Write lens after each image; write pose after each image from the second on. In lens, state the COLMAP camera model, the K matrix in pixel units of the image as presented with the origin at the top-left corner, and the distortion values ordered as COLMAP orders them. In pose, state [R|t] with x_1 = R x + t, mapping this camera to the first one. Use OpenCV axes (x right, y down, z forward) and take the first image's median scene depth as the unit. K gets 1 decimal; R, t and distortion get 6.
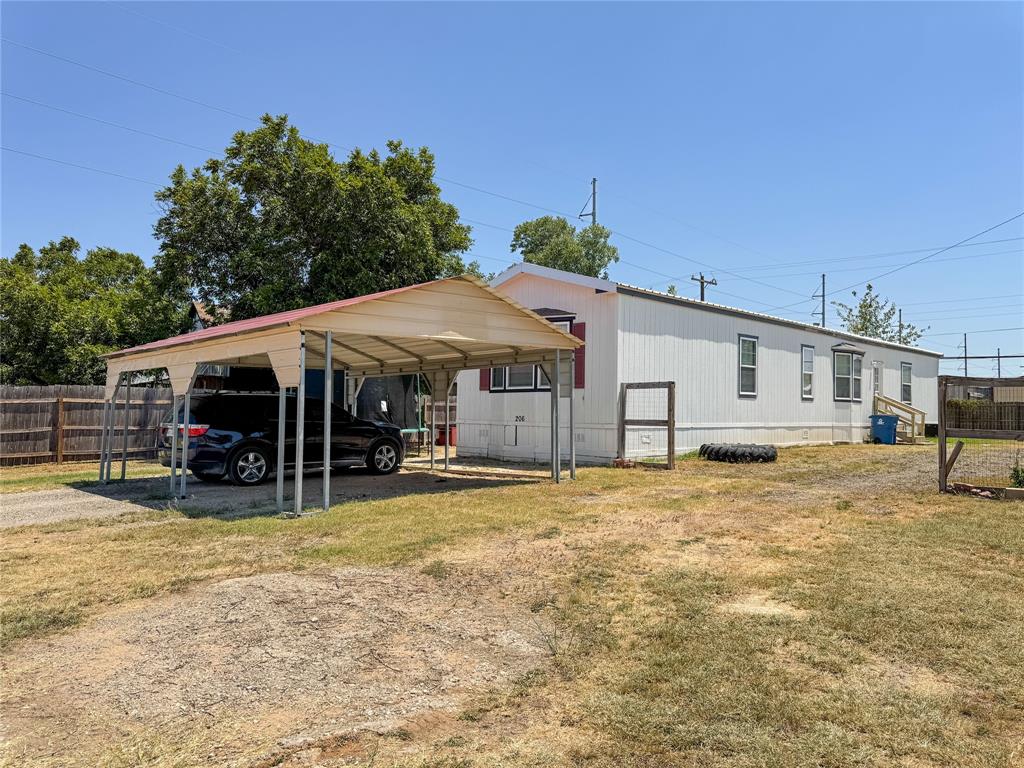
lens RADIAL K [[724.7, 0, 515.9], [0, 724.7, 391.4], [0, 0, 1]] dist [0.062189, -0.075514]
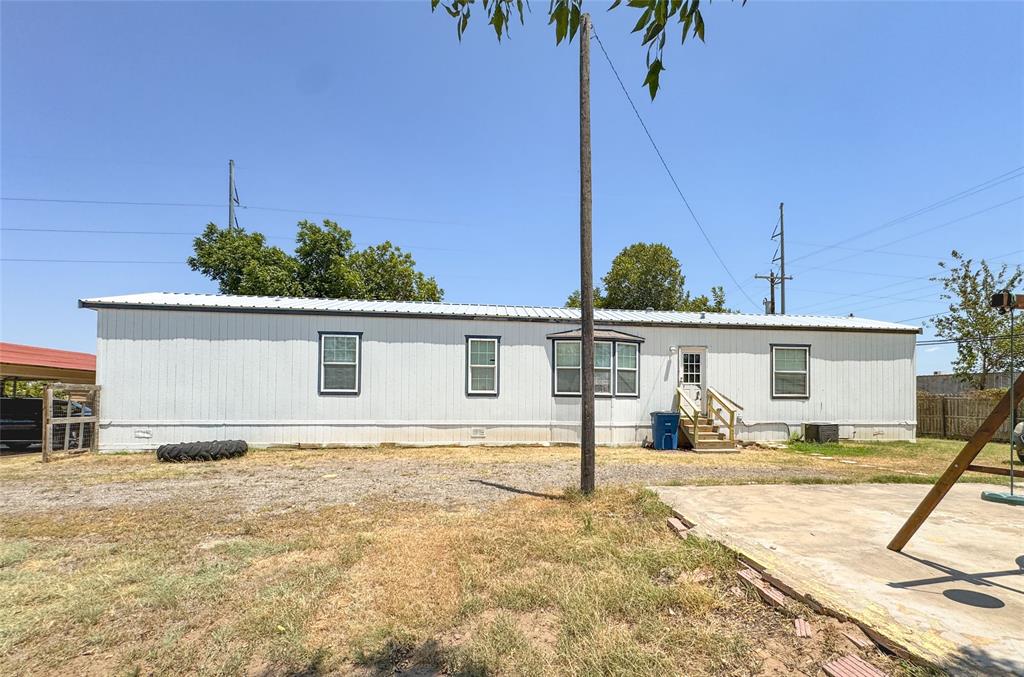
lens RADIAL K [[456.7, 0, 554.7], [0, 456.7, 386.9], [0, 0, 1]] dist [-0.008671, -0.000439]
pose [[0.795501, -0.016246, -0.605734, 0.882653], [0.017196, 0.999843, -0.004232, 0.005089], [0.605708, -0.007049, 0.795656, 0.650257]]
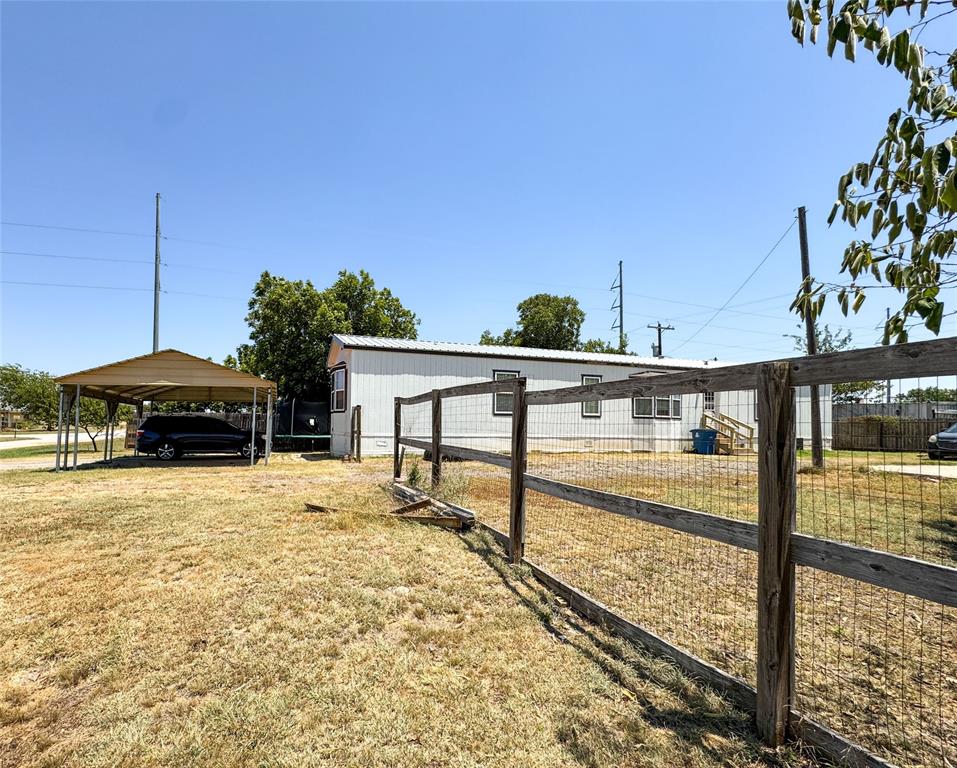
lens RADIAL K [[445.5, 0, 402.5], [0, 445.5, 409.9], [0, 0, 1]] dist [-0.016468, 0.000251]
pose [[0.869681, -0.013270, -0.493436, 0.536680], [0.008556, 0.999894, -0.011811, 0.005831], [0.493540, 0.006050, 0.869702, 0.166820]]
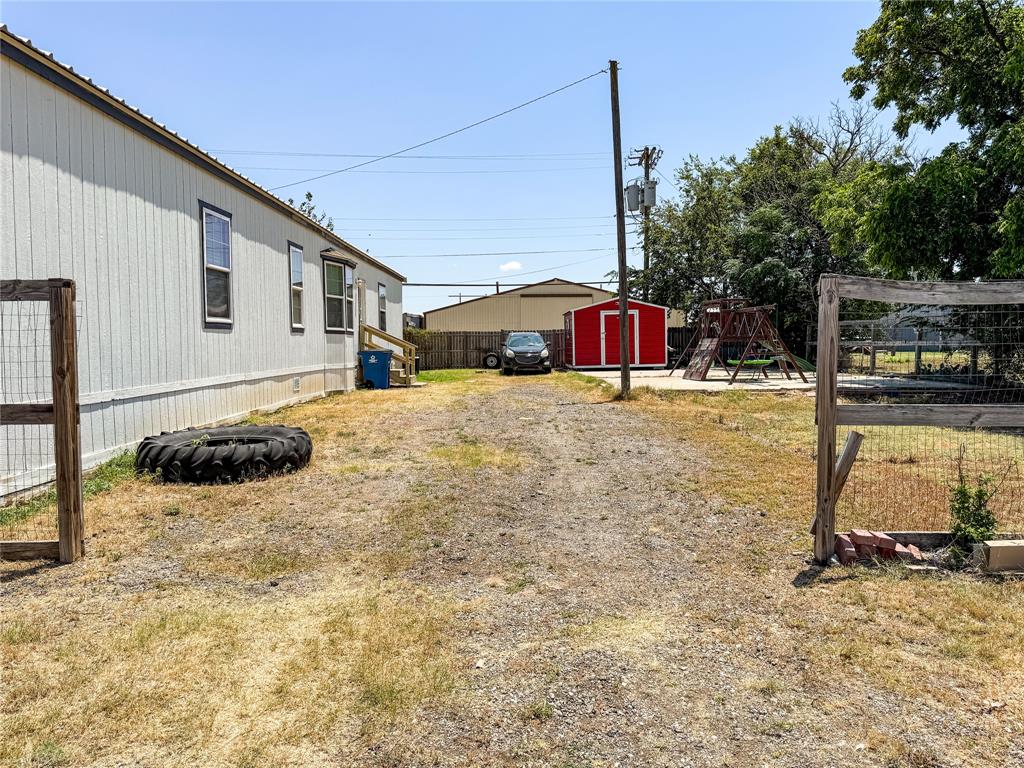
lens RADIAL K [[724.7, 0, 509.9], [0, 724.7, 381.4], [0, 0, 1]] dist [0.062189, -0.075514]
pose [[0.710750, -0.054878, 0.701301, 0.091114], [-0.004840, 0.996547, 0.082887, 0.001907], [-0.703428, -0.062307, 0.708030, 0.454607]]
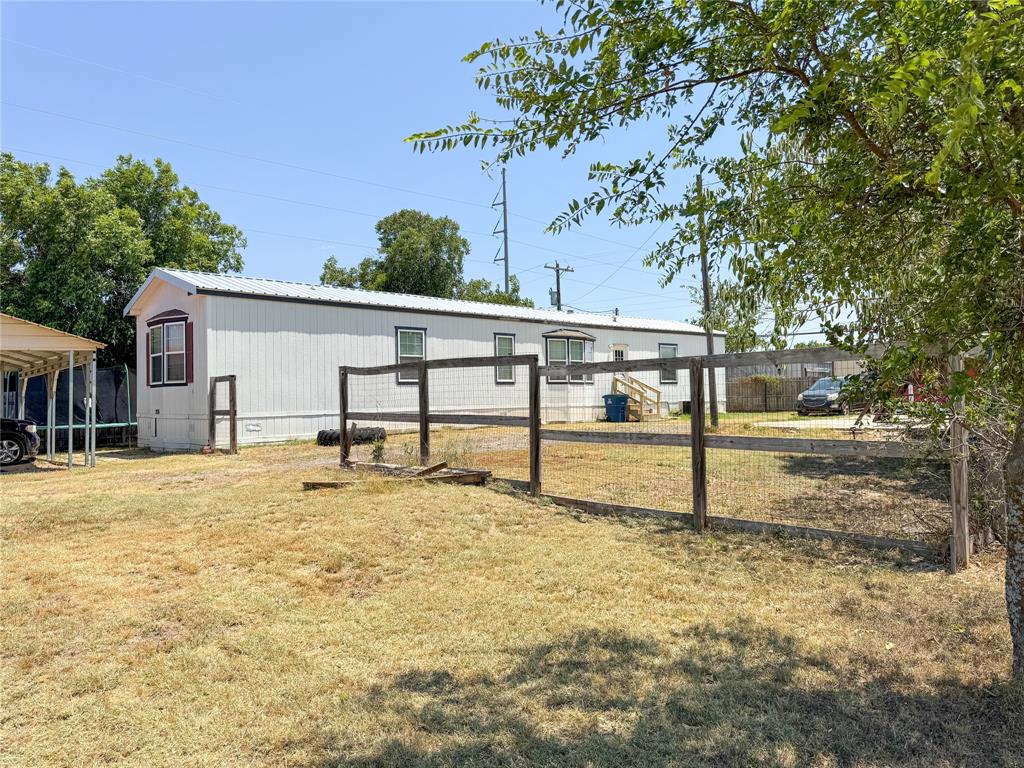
lens RADIAL K [[724.7, 0, 519.7], [0, 724.7, 375.9], [0, 0, 1]] dist [0.062189, -0.075514]
pose [[0.999328, -0.030923, -0.019692, 0.477790], [0.030919, 0.999522, -0.000489, 0.001062], [0.019698, -0.000120, 0.999806, -0.077978]]
